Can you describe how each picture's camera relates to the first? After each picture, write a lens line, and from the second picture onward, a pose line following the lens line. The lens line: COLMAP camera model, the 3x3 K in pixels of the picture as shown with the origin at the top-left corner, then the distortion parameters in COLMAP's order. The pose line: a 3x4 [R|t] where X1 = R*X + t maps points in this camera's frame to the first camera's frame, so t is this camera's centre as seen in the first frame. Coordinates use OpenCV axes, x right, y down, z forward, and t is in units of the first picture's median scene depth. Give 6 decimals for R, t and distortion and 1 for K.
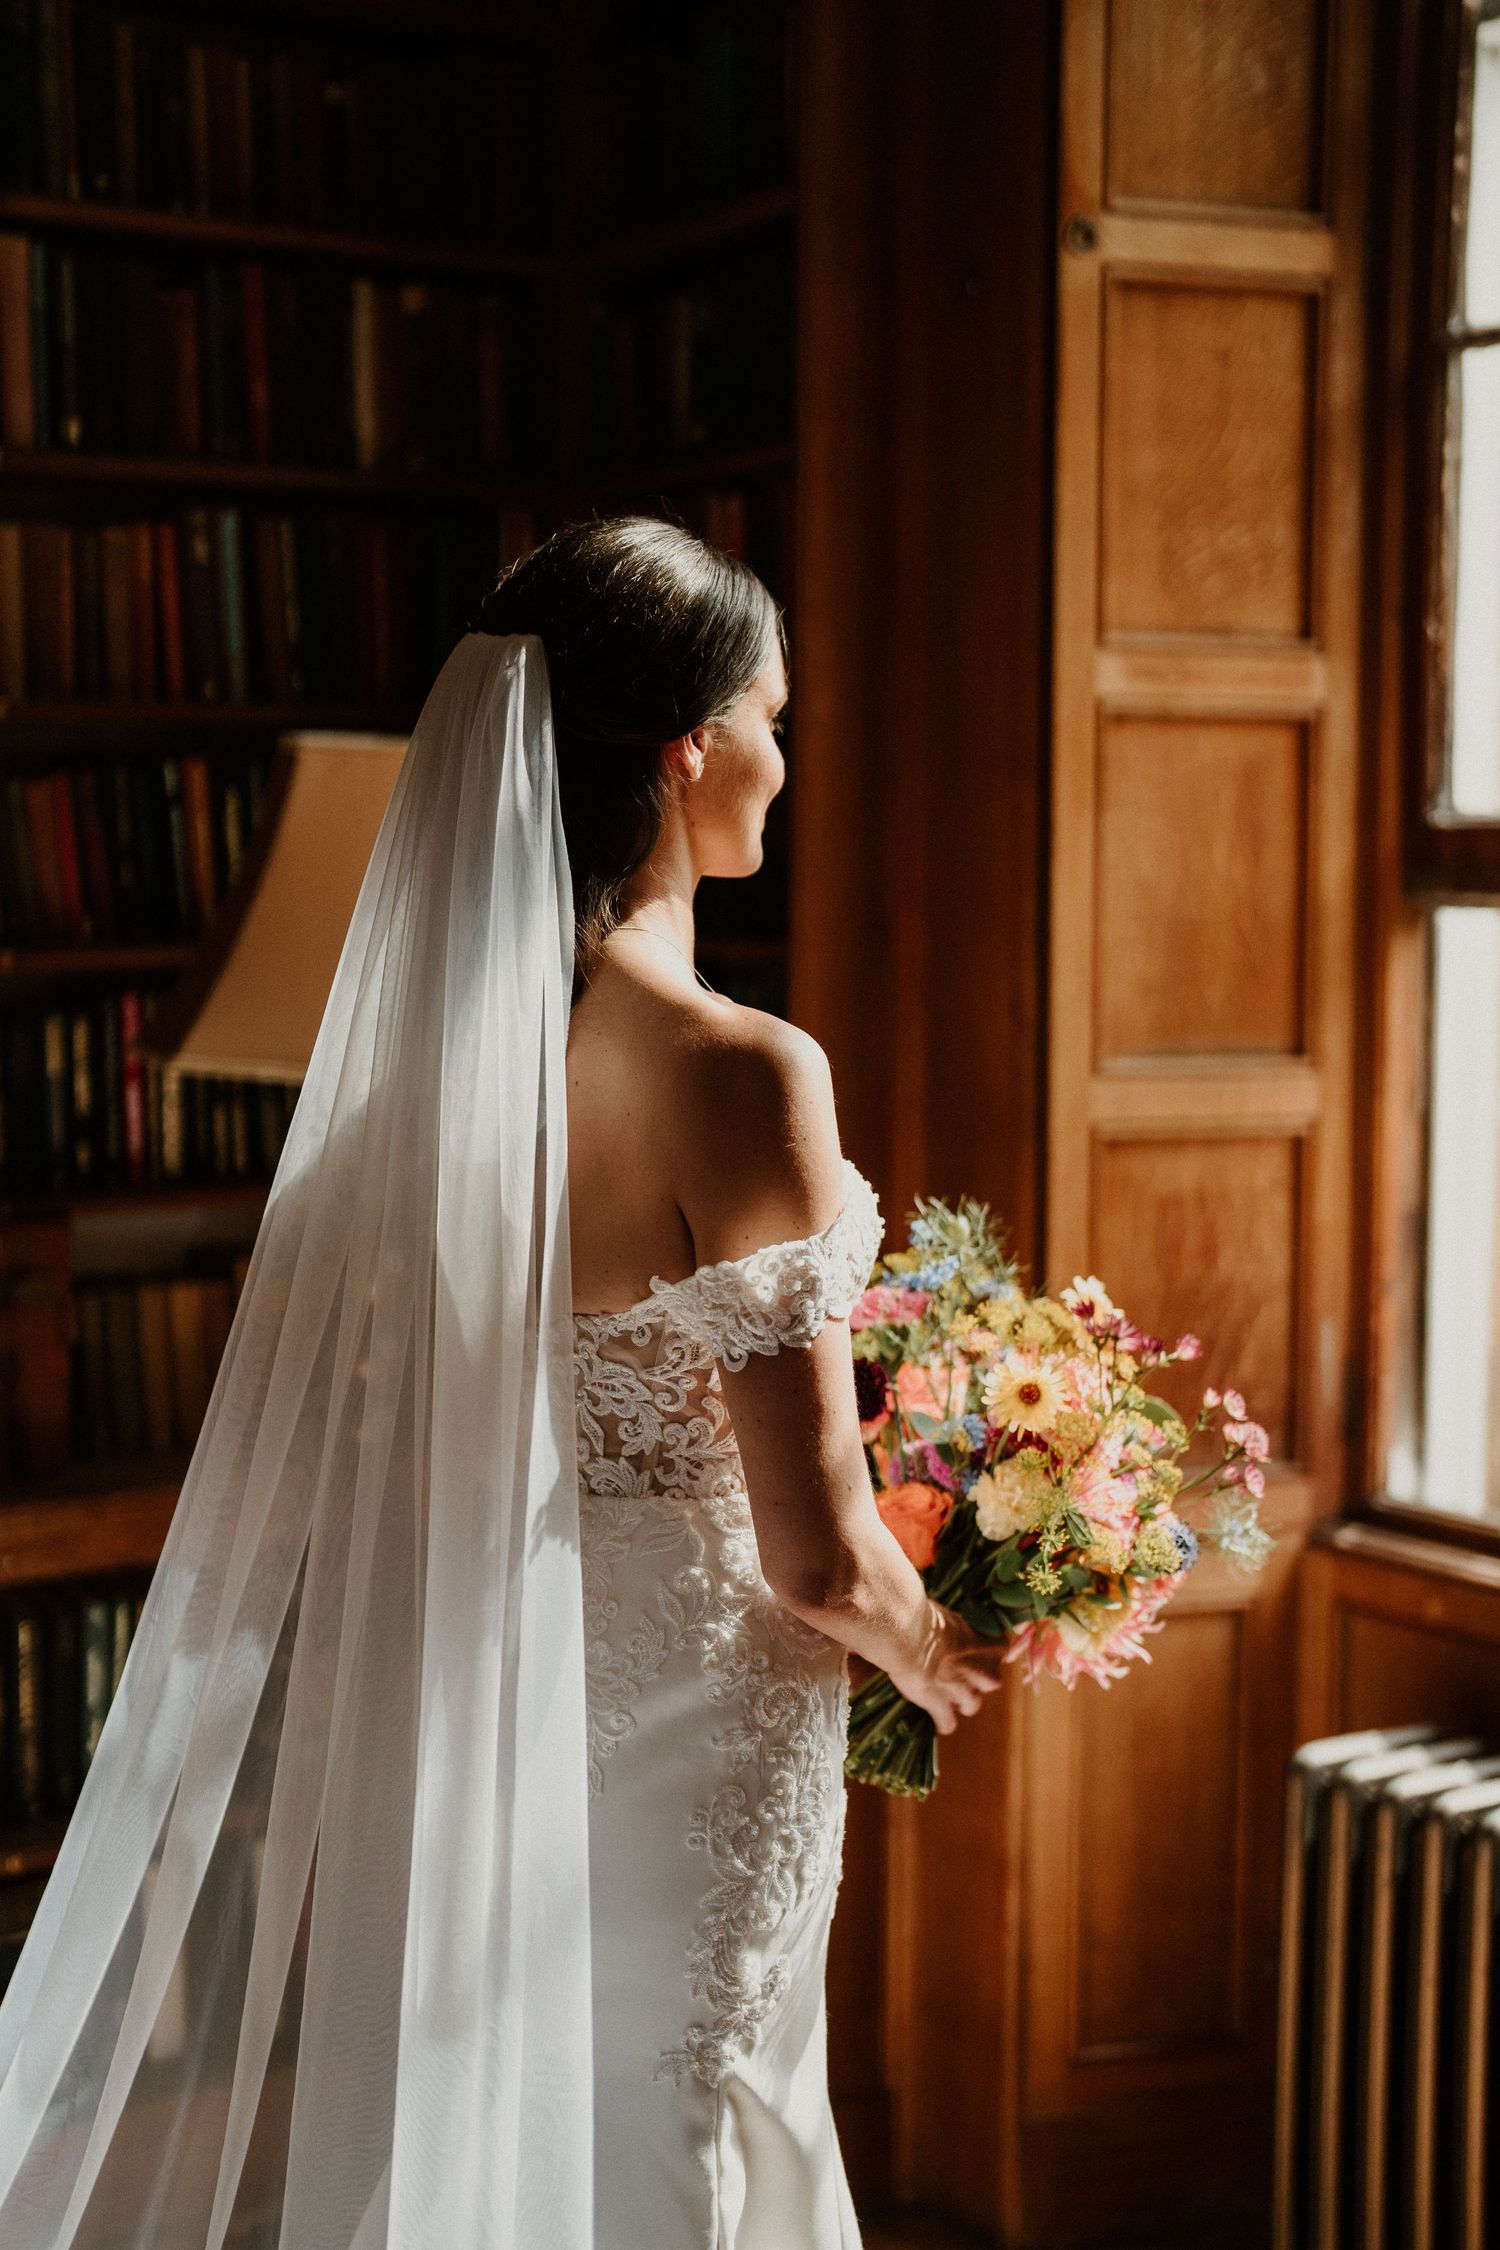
lens RADIAL K [[3244.9, 0, 763.8], [0, 3244.9, 1122.0], [0, 0, 1]] dist [-0.137366, 1.168676]
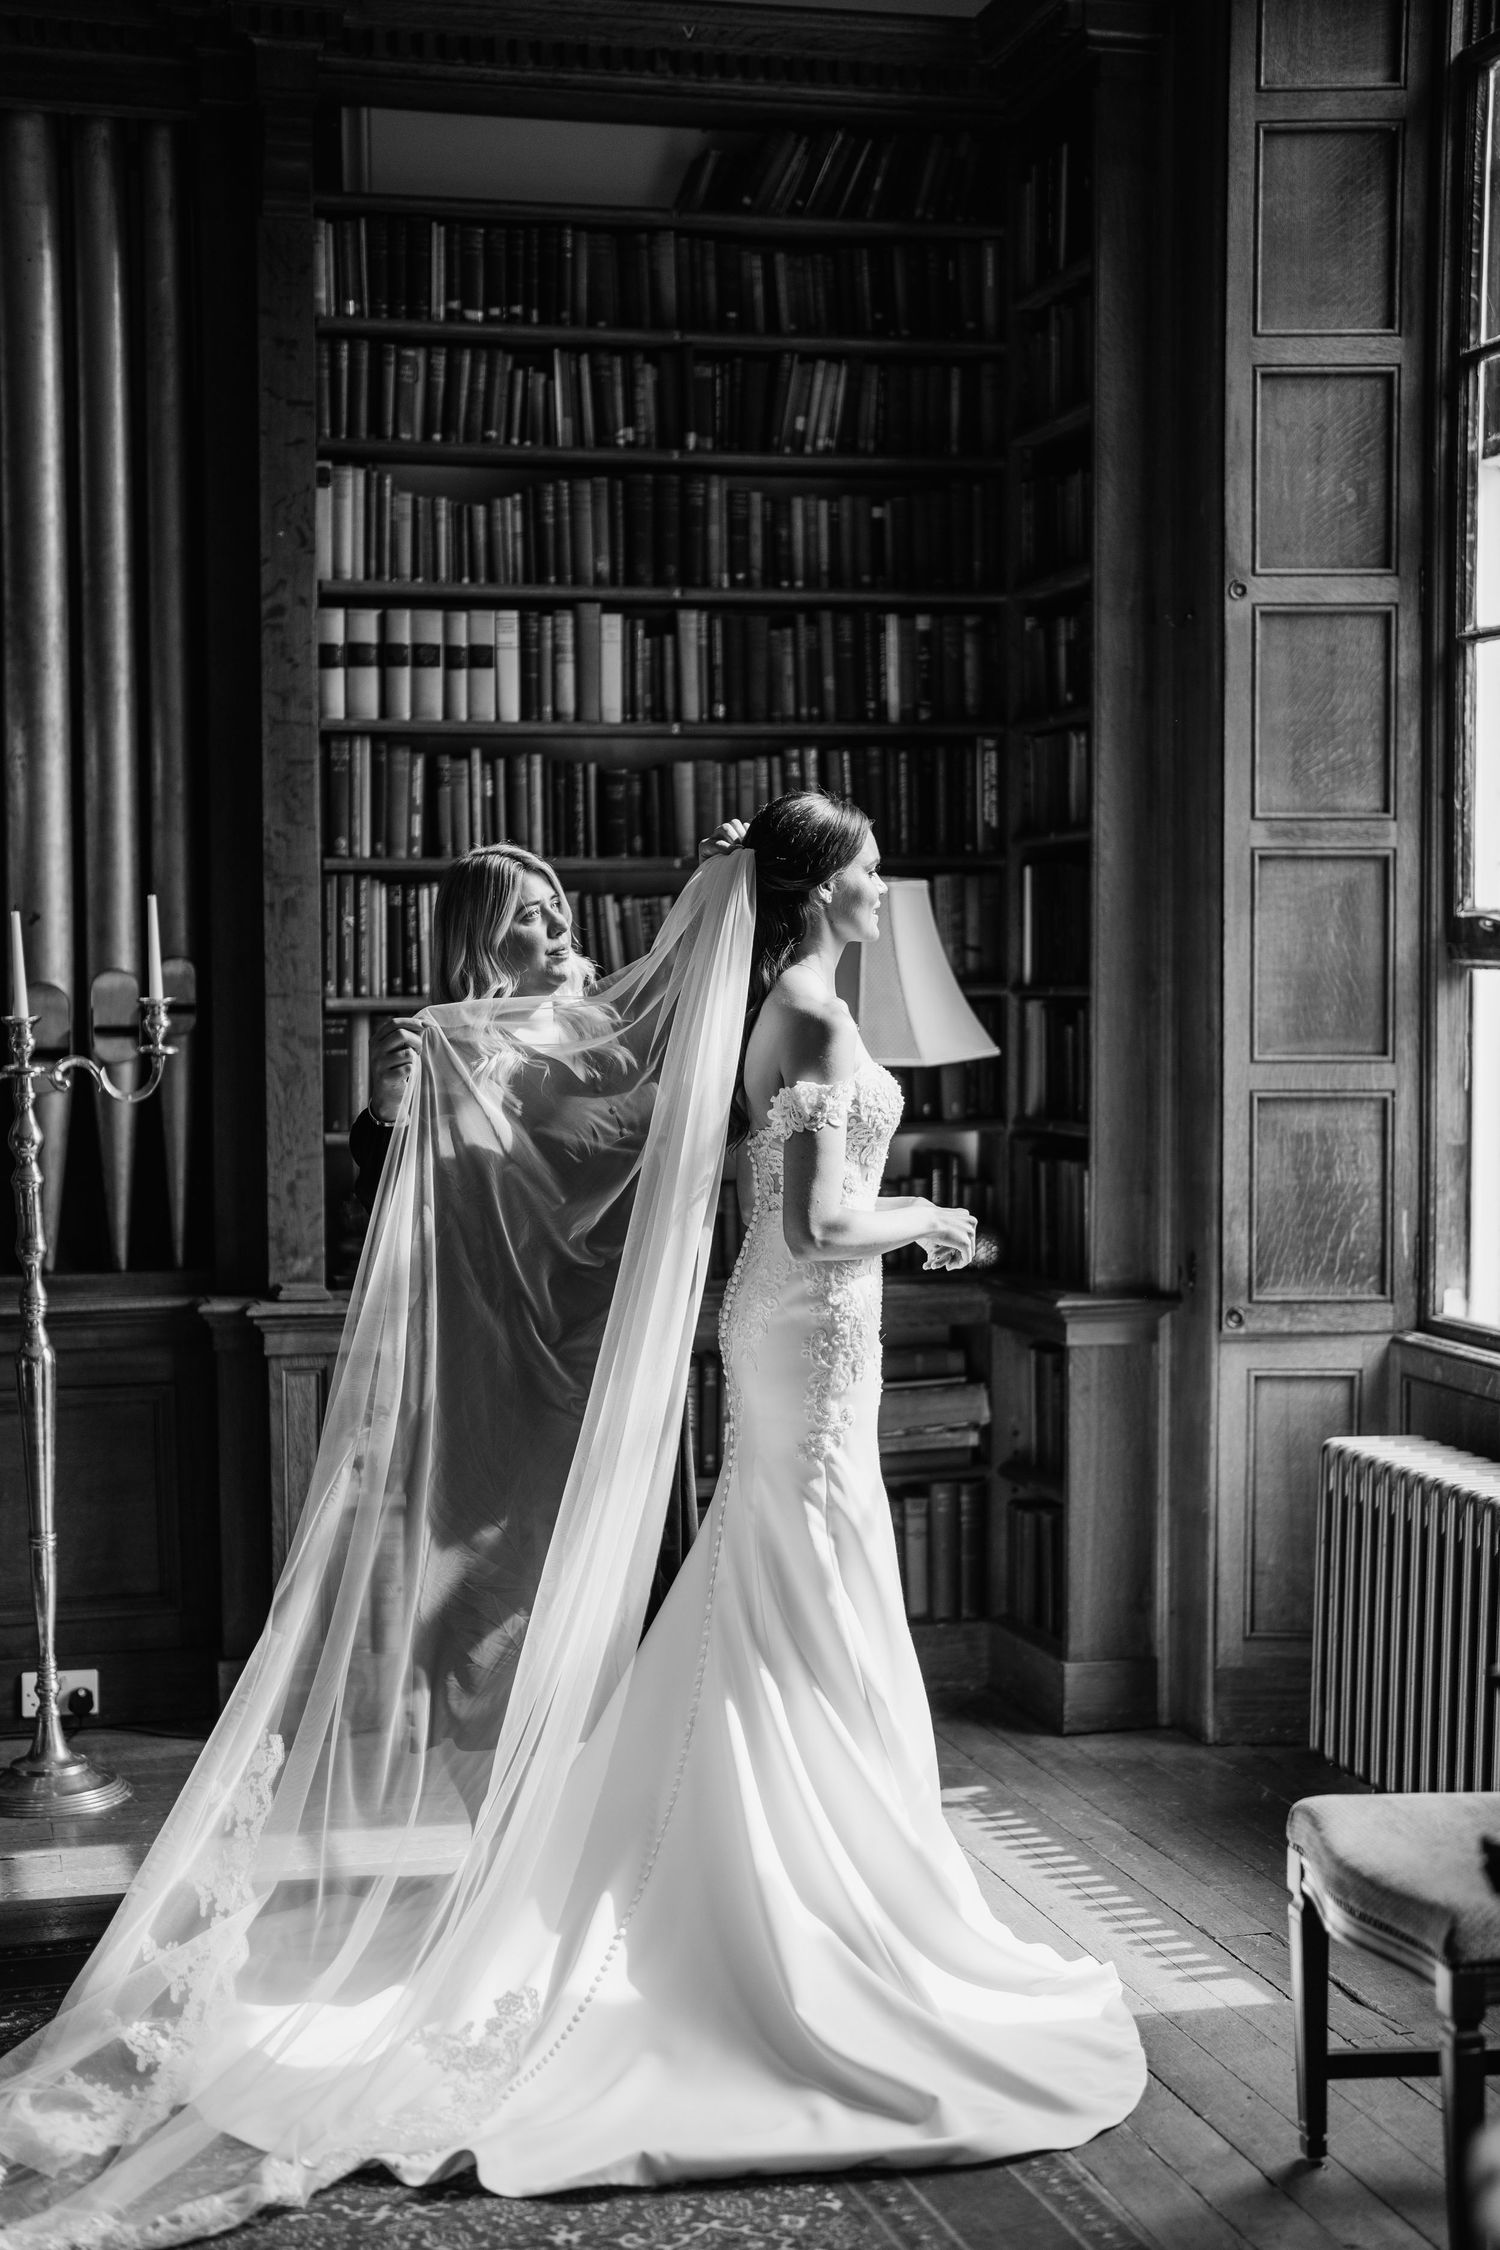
lens RADIAL K [[3125.7, 0, 750.0], [0, 3125.7, 1125.0], [0, 0, 1]] dist [-0.143114, 1.136277]
pose [[0.945314, 0.009514, -0.326024, 0.389775], [-0.019117, 0.999472, -0.026265, 0.067740], [0.325602, 0.031061, 0.944997, -0.669454]]
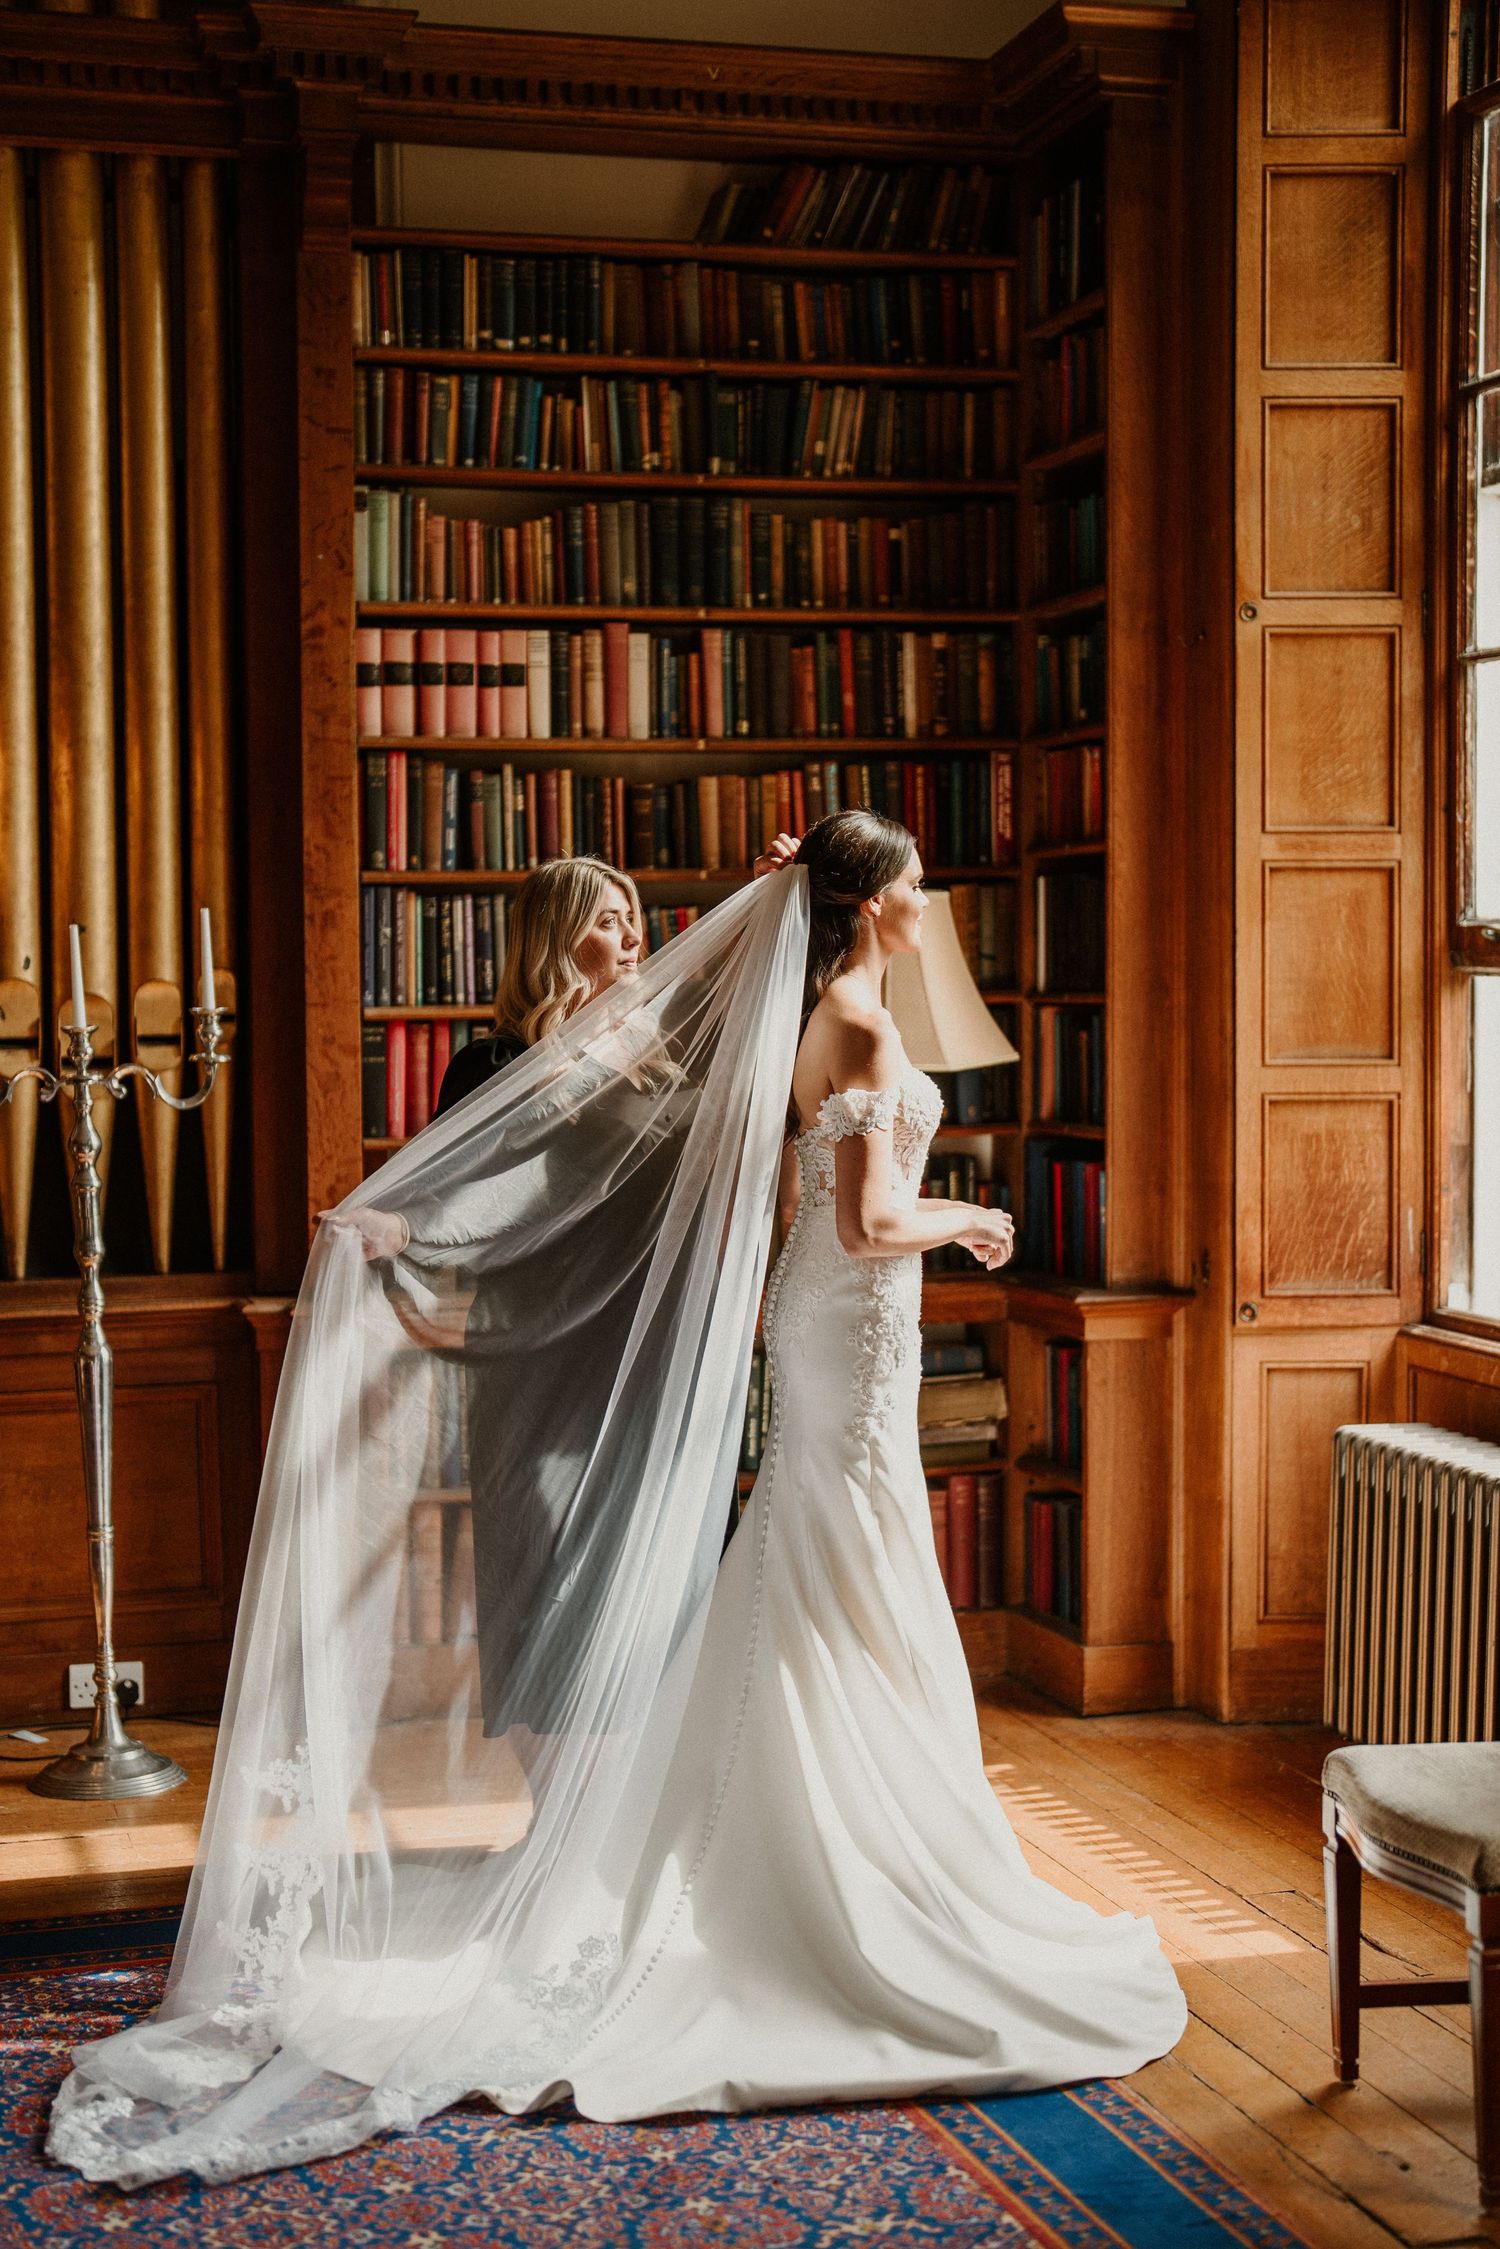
lens RADIAL K [[3243.5, 0, 763.8], [0, 3243.5, 1121.5], [0, 0, 1]] dist [-0.137366, 1.168676]
pose [[0.951994, 0.004492, -0.306085, 0.386112], [-0.014397, 0.999443, -0.030110, 0.074186], [0.305779, 0.033071, 0.951528, -0.803453]]
